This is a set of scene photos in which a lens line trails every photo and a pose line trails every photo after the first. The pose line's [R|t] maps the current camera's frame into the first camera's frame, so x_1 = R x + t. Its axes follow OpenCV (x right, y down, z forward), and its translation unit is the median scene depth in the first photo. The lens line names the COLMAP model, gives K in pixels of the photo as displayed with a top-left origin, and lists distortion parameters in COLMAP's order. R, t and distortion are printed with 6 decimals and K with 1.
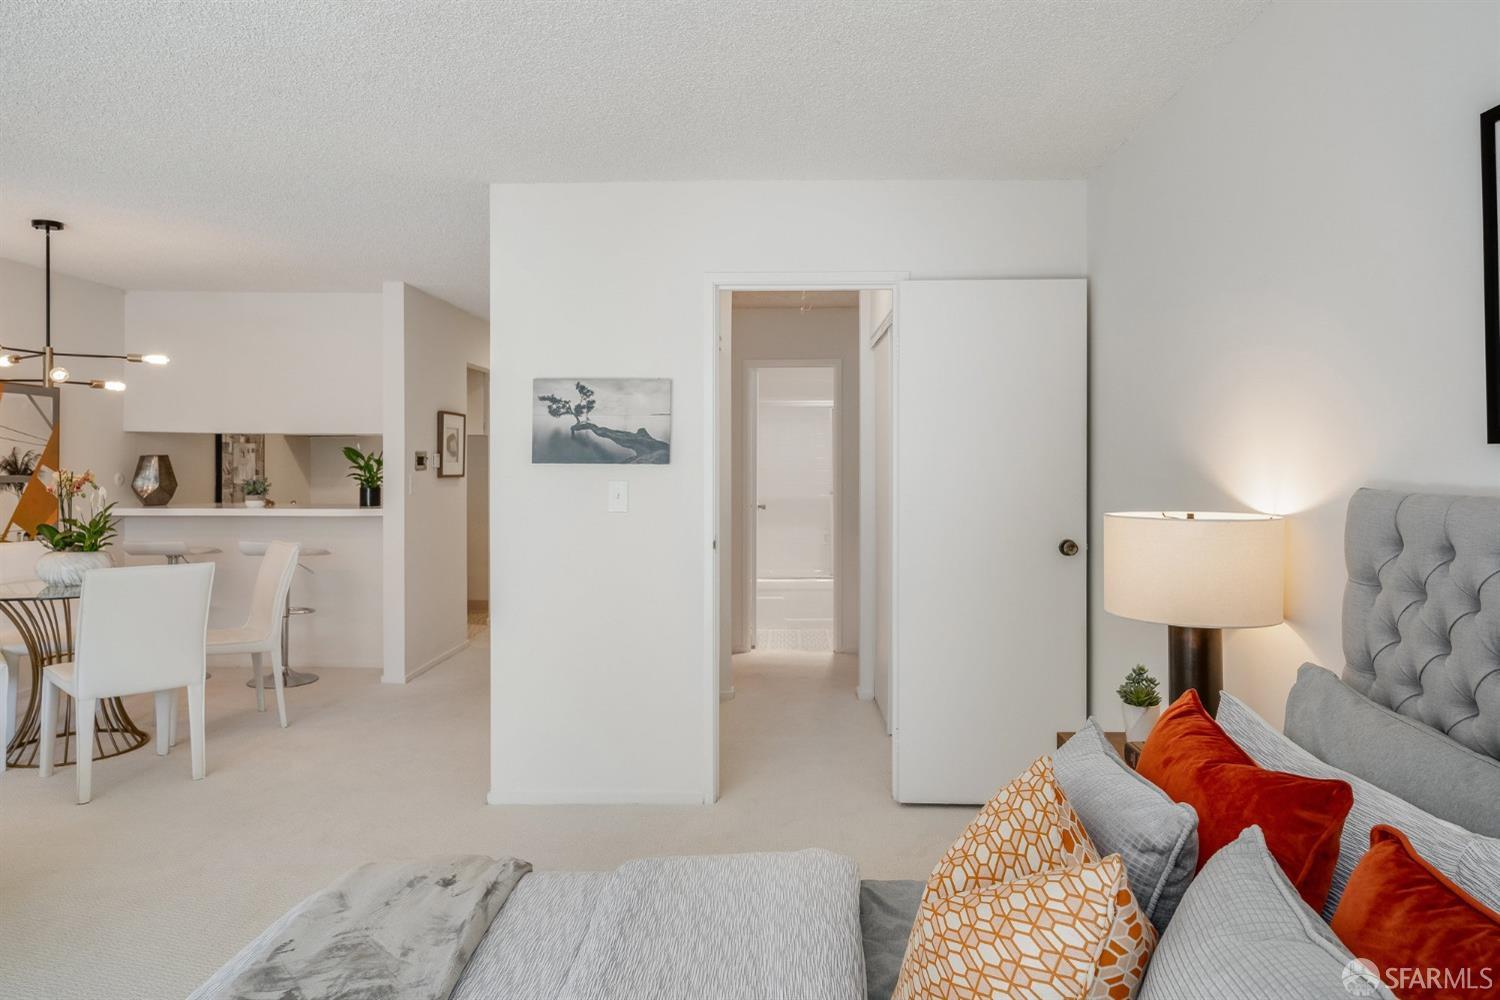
lens RADIAL K [[946.3, 0, 776.8], [0, 946.3, 465.0], [0, 0, 1]] dist [0.001802, 0.001979]
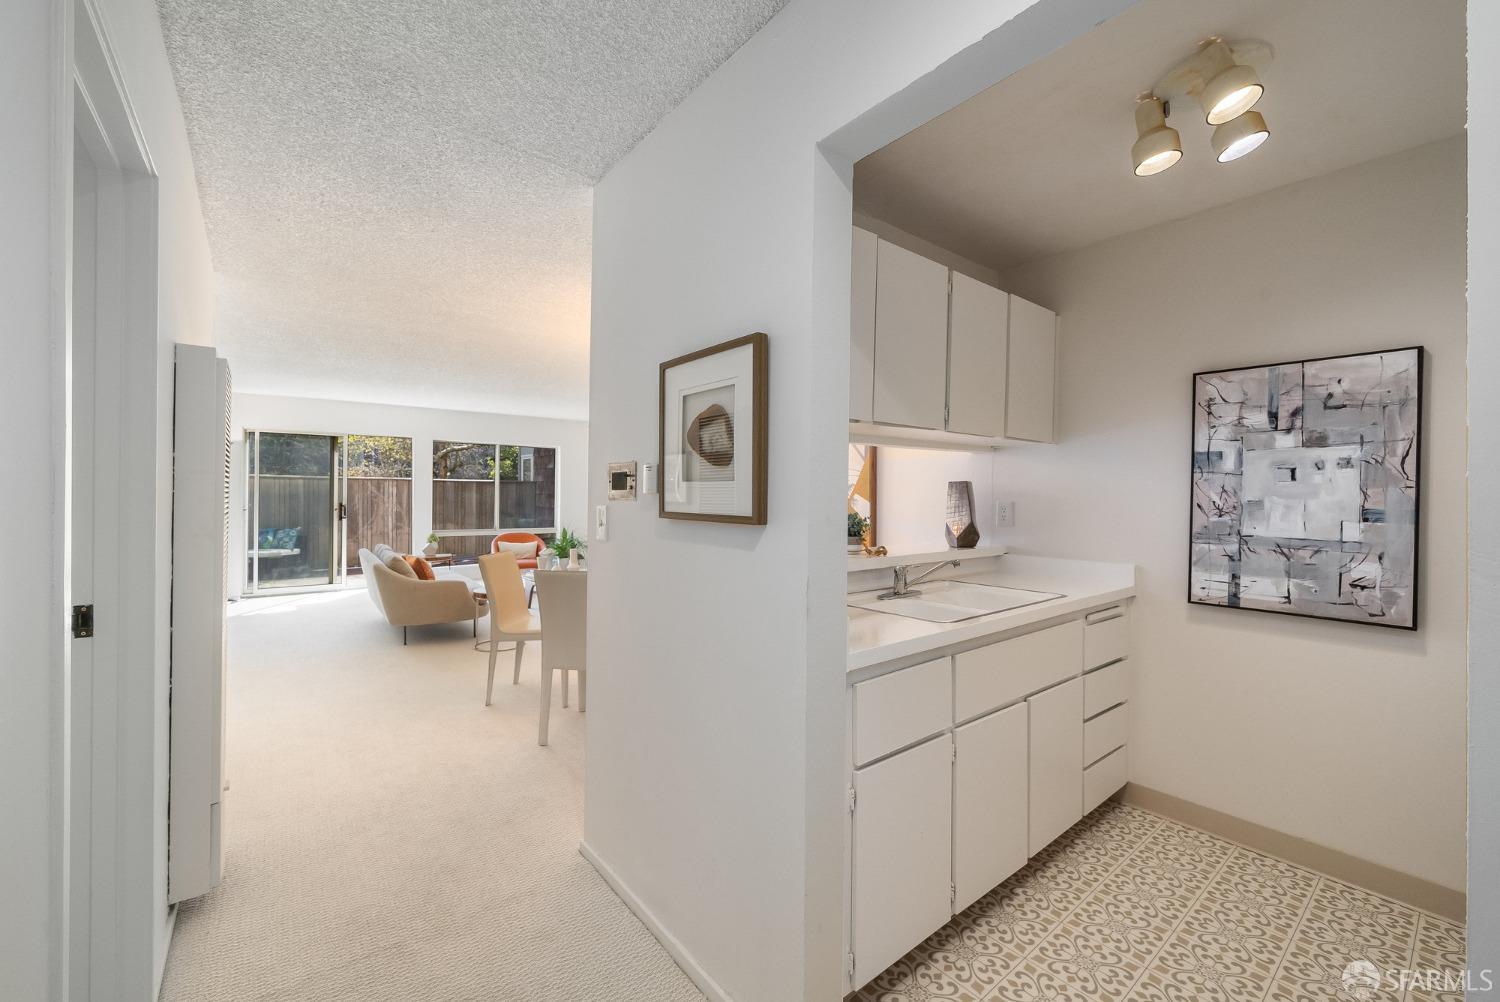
lens RADIAL K [[604.7, 0, 743.1], [0, 604.7, 498.0], [0, 0, 1]] dist [-0.001994, -0.000089]
pose [[-0.781020, -0.007775, -0.624457, -0.302534], [-0.012097, 0.999923, 0.002680, 0.005144], [0.624389, 0.009647, -0.781054, 1.839288]]
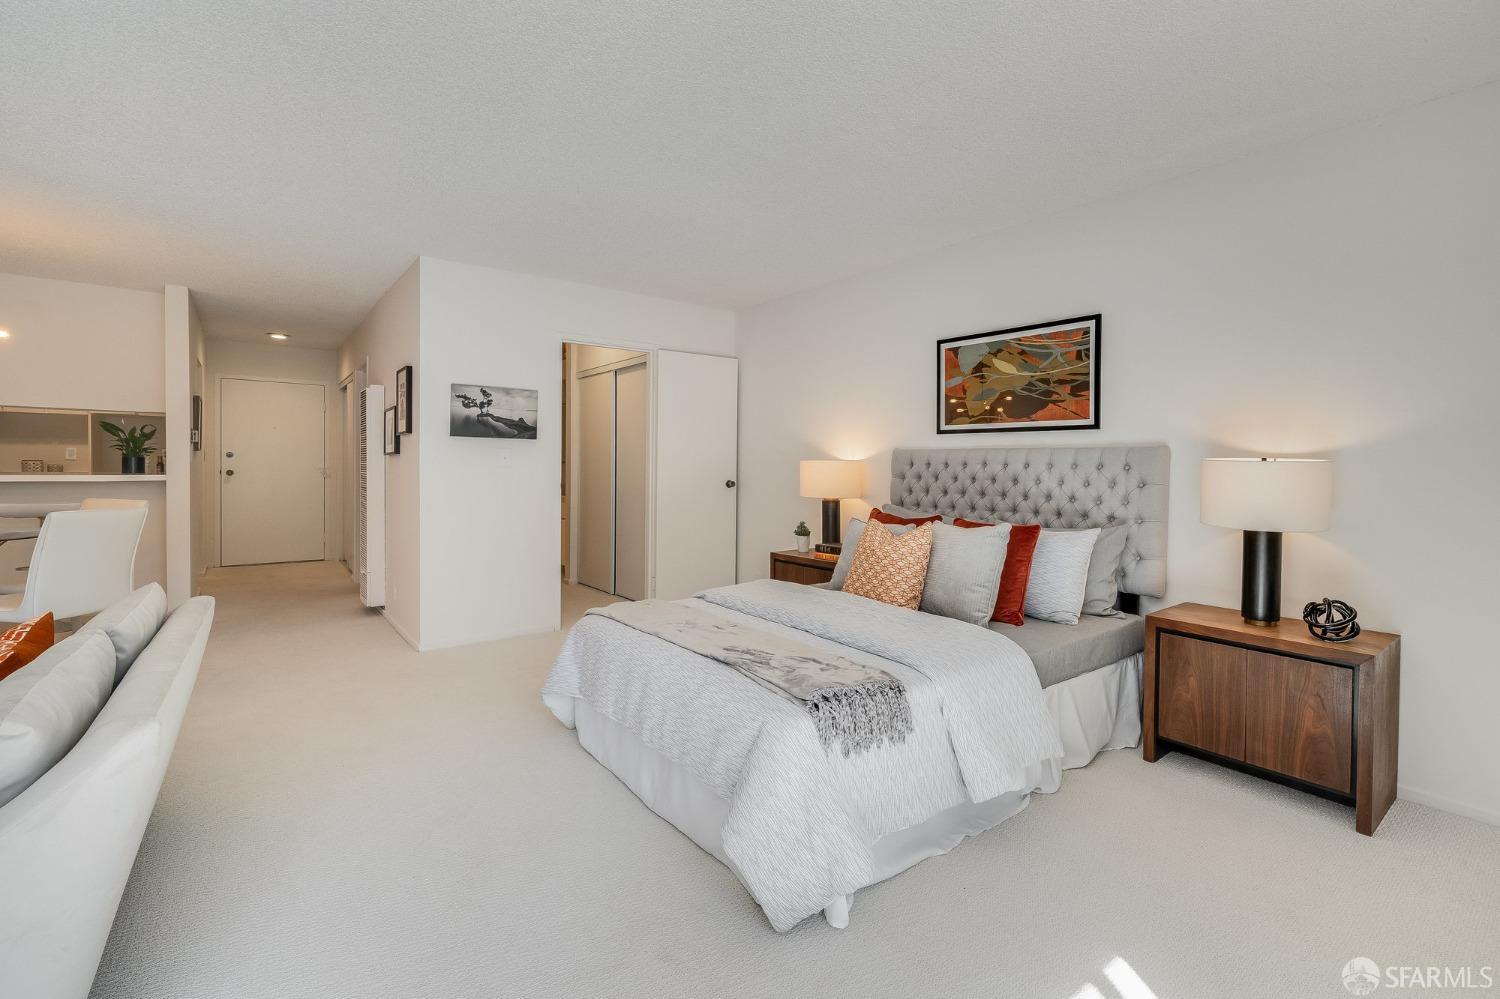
lens RADIAL K [[644.5, 0, 787.0], [0, 644.5, 479.2], [0, 0, 1]] dist [-0.002793, -0.000379]
pose [[0.765584, -0.005783, 0.643310, -0.452938], [-0.009767, 0.999740, 0.020611, 0.037392], [-0.643262, -0.022062, 0.765329, -0.179191]]
